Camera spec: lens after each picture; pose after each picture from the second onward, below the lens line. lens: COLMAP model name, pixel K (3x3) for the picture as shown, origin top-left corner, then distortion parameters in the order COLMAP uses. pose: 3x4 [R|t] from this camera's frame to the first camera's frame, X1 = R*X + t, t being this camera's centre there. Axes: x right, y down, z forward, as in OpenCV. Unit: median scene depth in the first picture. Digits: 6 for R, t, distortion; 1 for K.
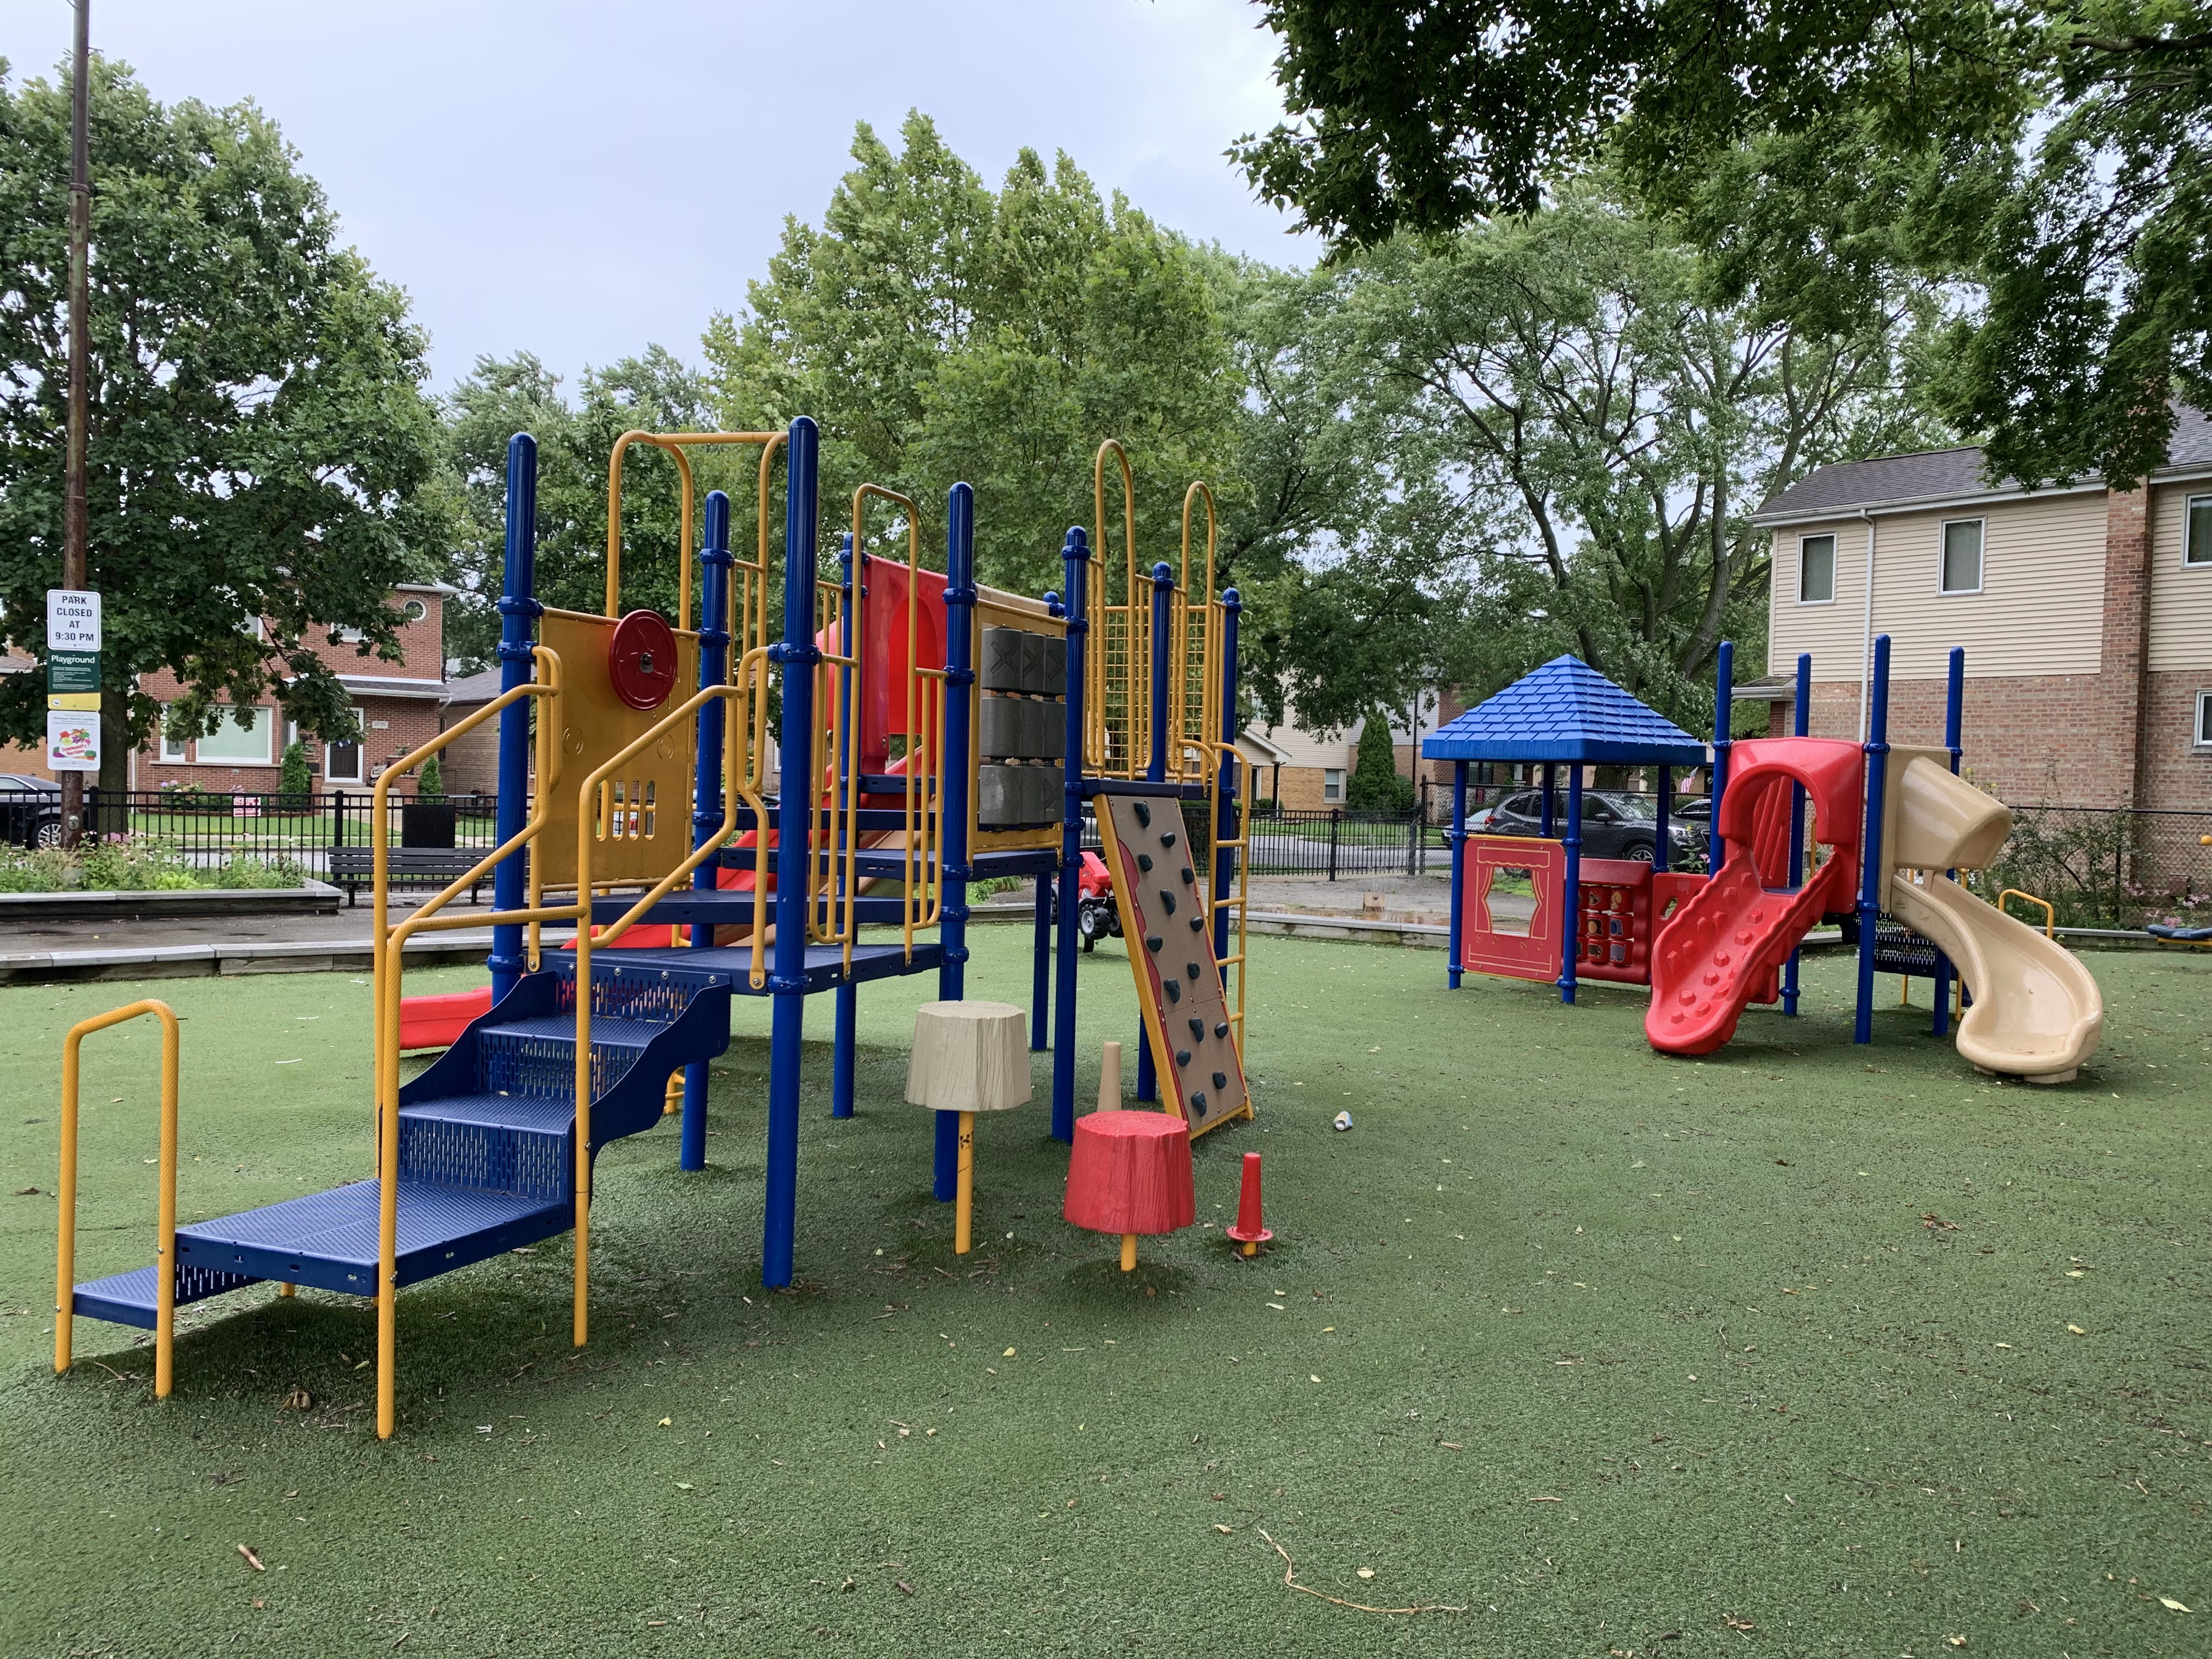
lens RADIAL K [[1662.6, 0, 1103.7], [0, 1662.6, 835.8], [0, 0, 1]] dist [0.001931, 0.001477]
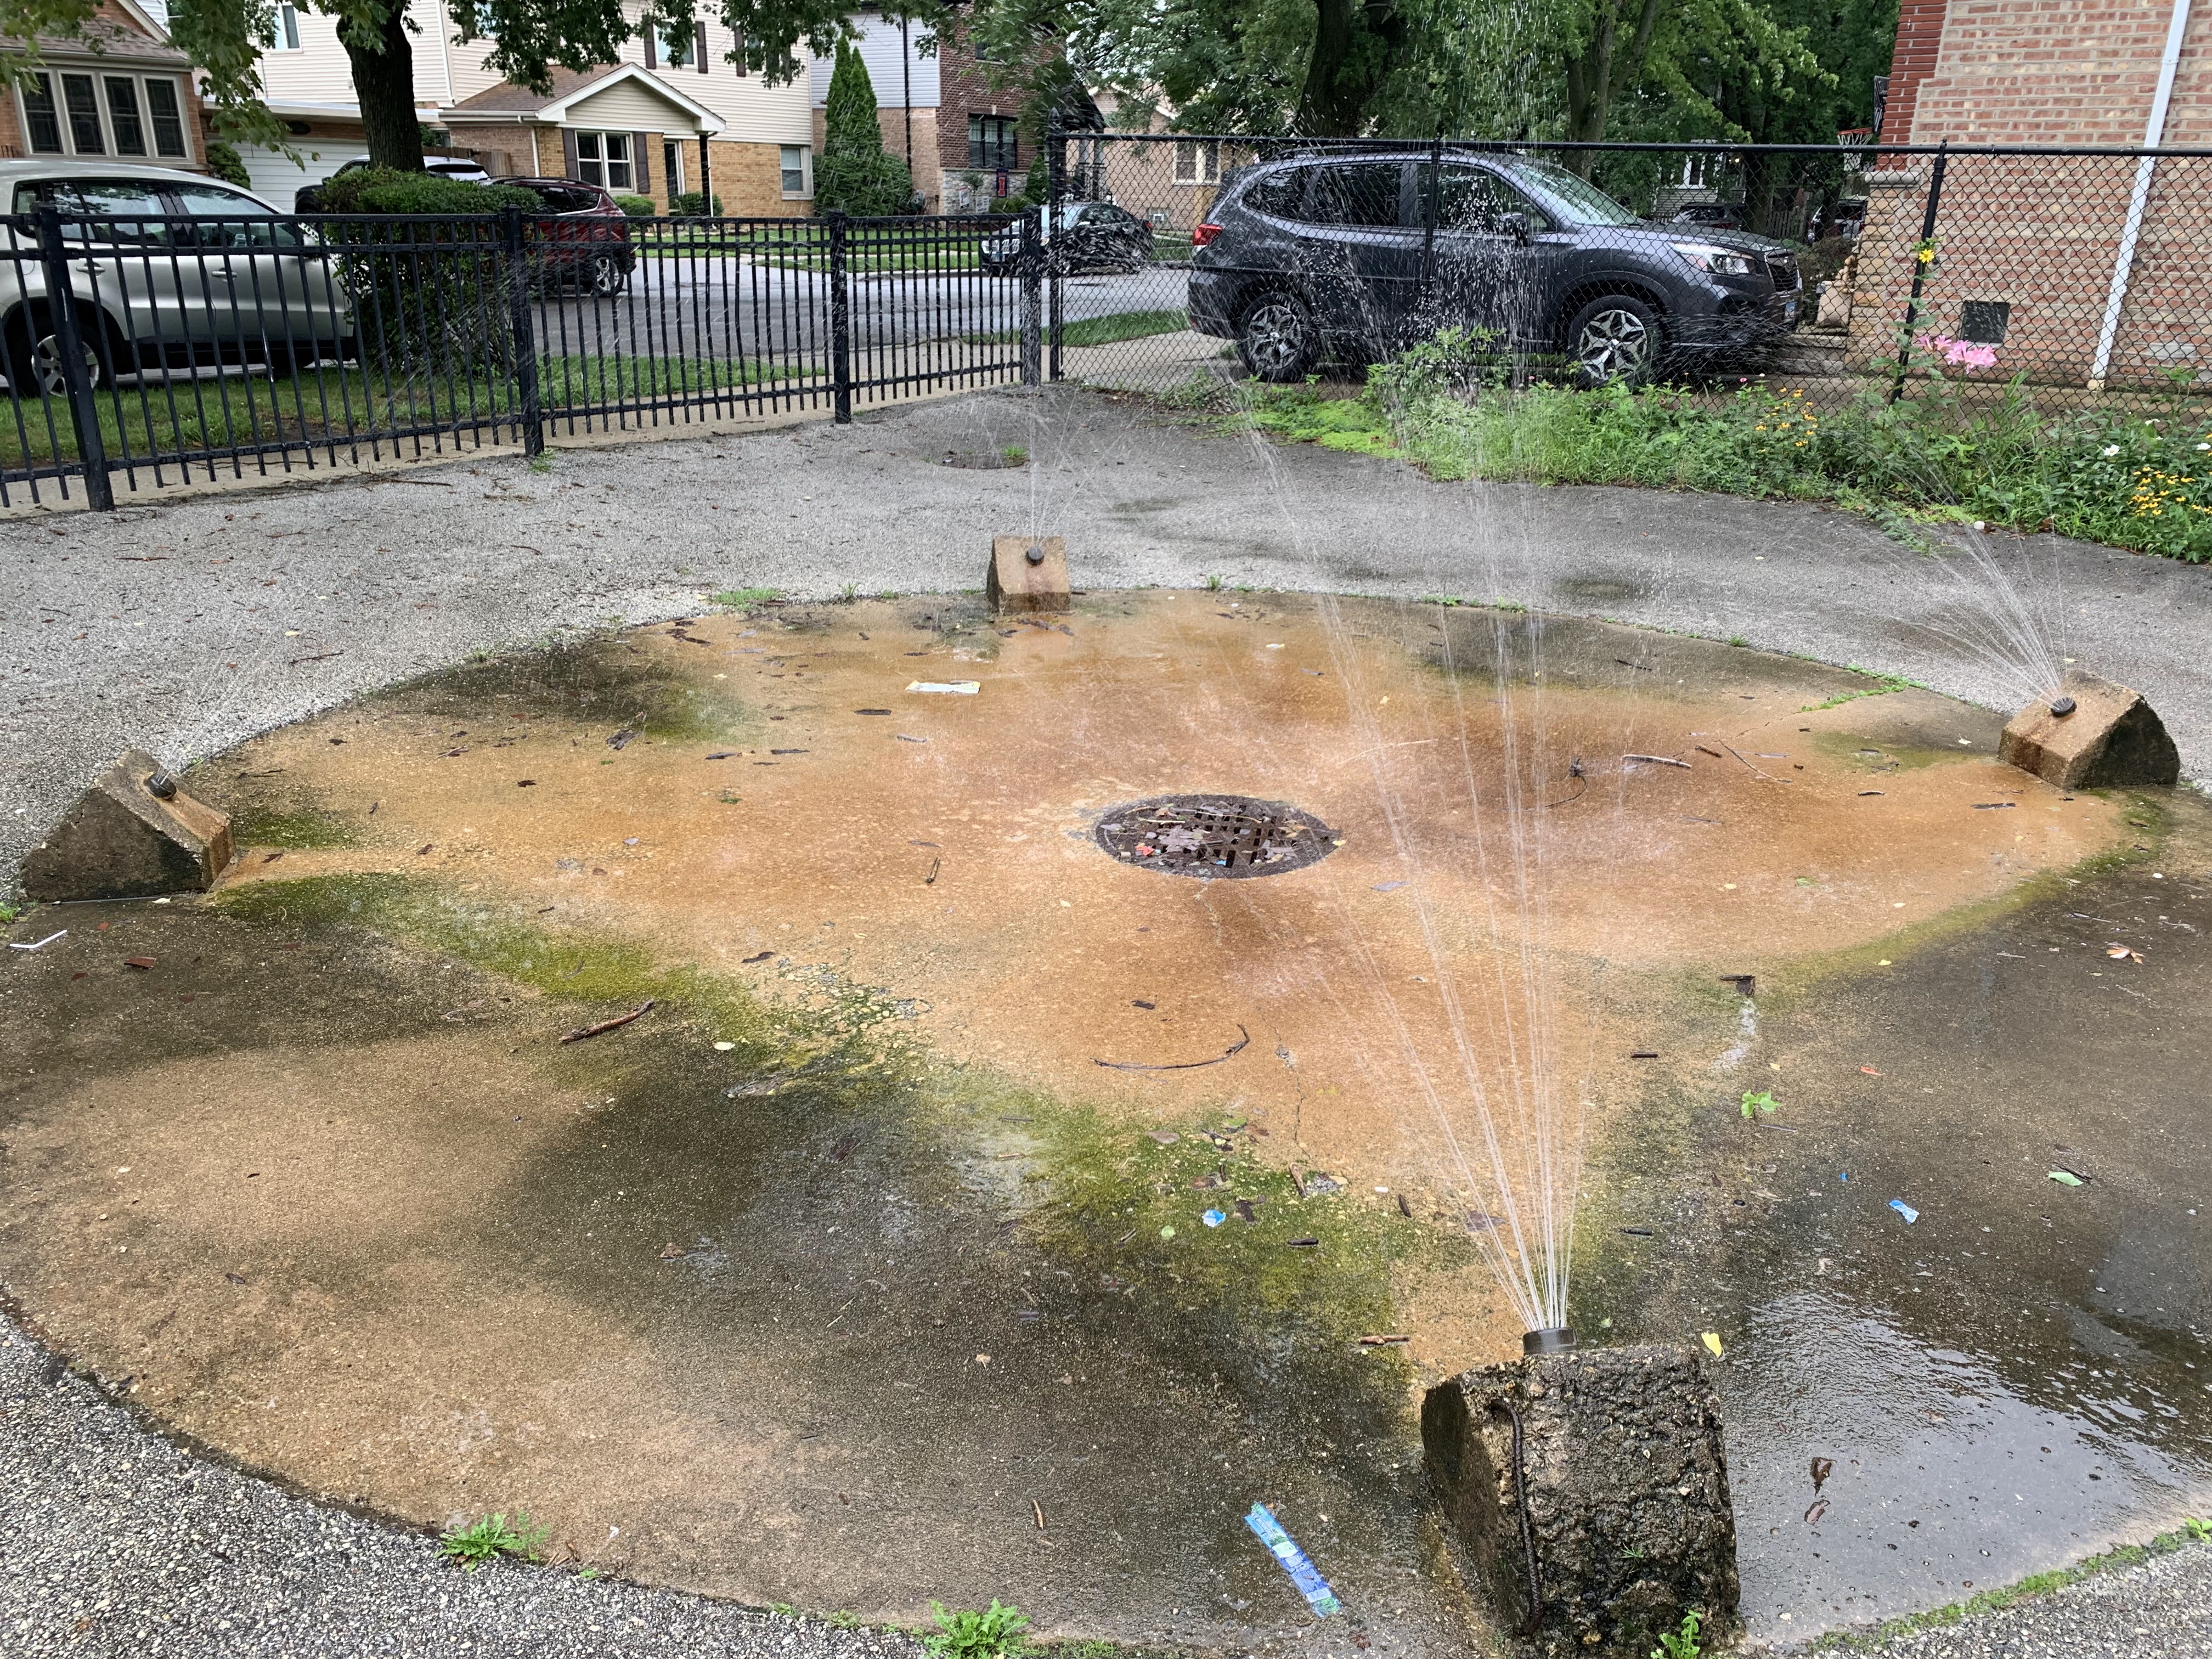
lens RADIAL K [[1662.6, 0, 1103.7], [0, 1662.6, 835.8], [0, 0, 1]] dist [0.001931, 0.001477]
pose [[0.951068, -0.117255, 0.285869, 0.078373], [0.014104, 0.940707, 0.338927, -0.009123], [-0.308660, -0.318311, 0.896330, 0.636392]]
